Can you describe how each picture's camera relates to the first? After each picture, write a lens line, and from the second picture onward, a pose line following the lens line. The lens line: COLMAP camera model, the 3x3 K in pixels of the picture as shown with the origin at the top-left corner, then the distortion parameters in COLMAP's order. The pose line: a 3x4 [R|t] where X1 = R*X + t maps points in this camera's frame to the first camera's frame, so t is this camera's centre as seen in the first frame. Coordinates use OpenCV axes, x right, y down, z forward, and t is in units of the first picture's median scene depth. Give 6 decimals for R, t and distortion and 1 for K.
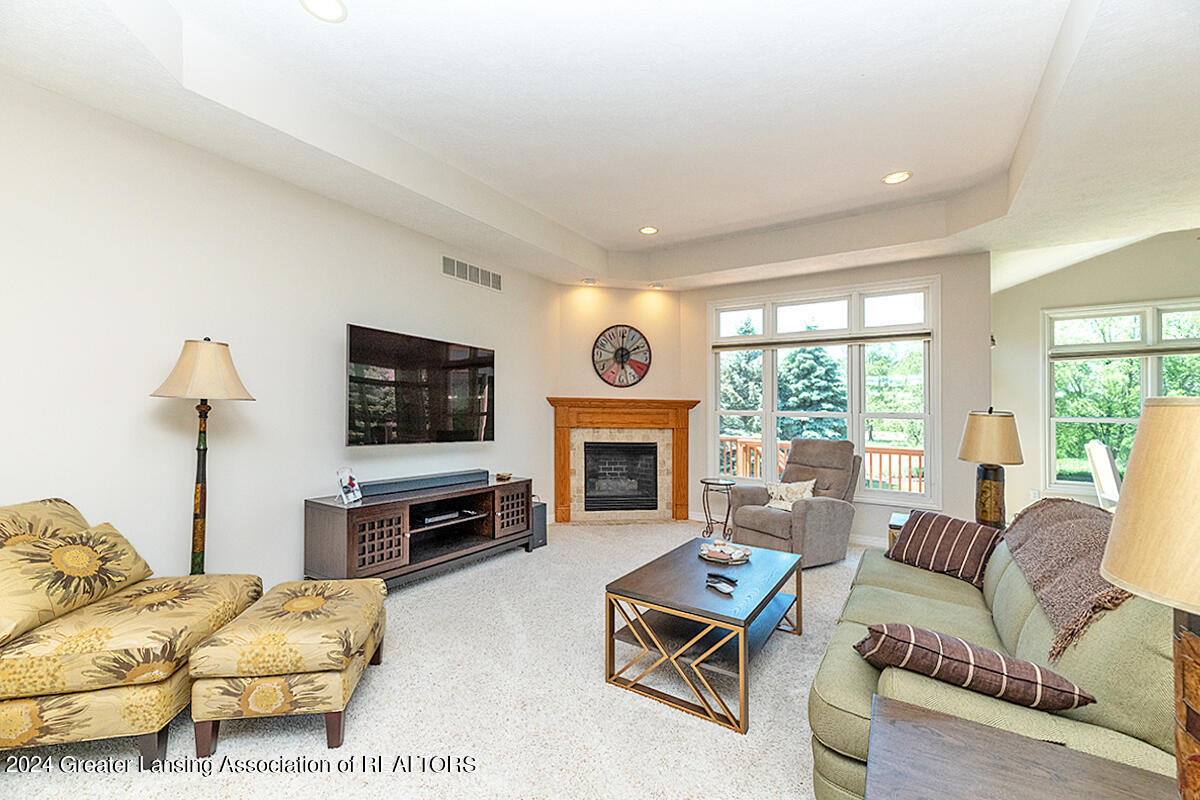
lens RADIAL K [[511.2, 0, 601.4], [0, 511.2, 403.9], [0, 0, 1]] dist [-0.000508, -0.000003]
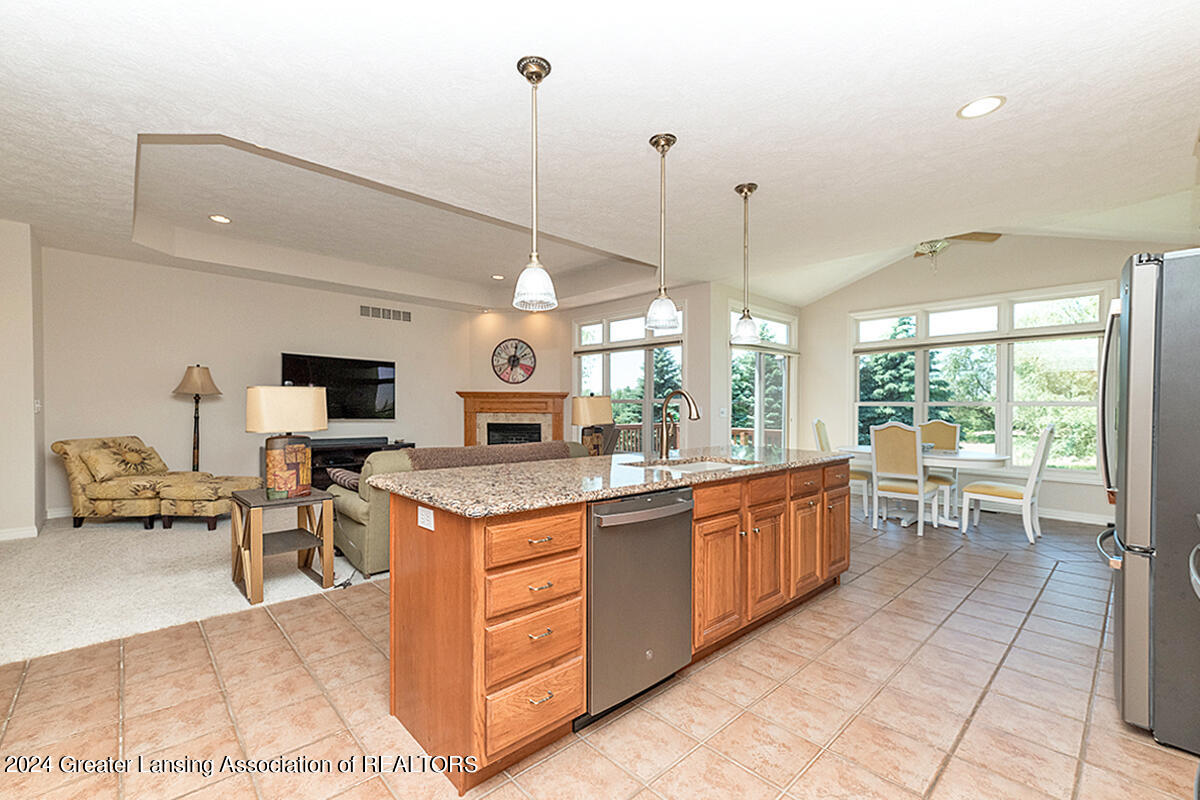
lens RADIAL K [[511.2, 0, 601.9], [0, 511.2, 404.0], [0, 0, 1]] dist [-0.000508, -0.000003]
pose [[0.978086, -0.009079, -0.208001, 0.567768], [0.010970, 0.999908, 0.007941, 0.014844], [0.207910, -0.010049, 0.978096, -0.316769]]
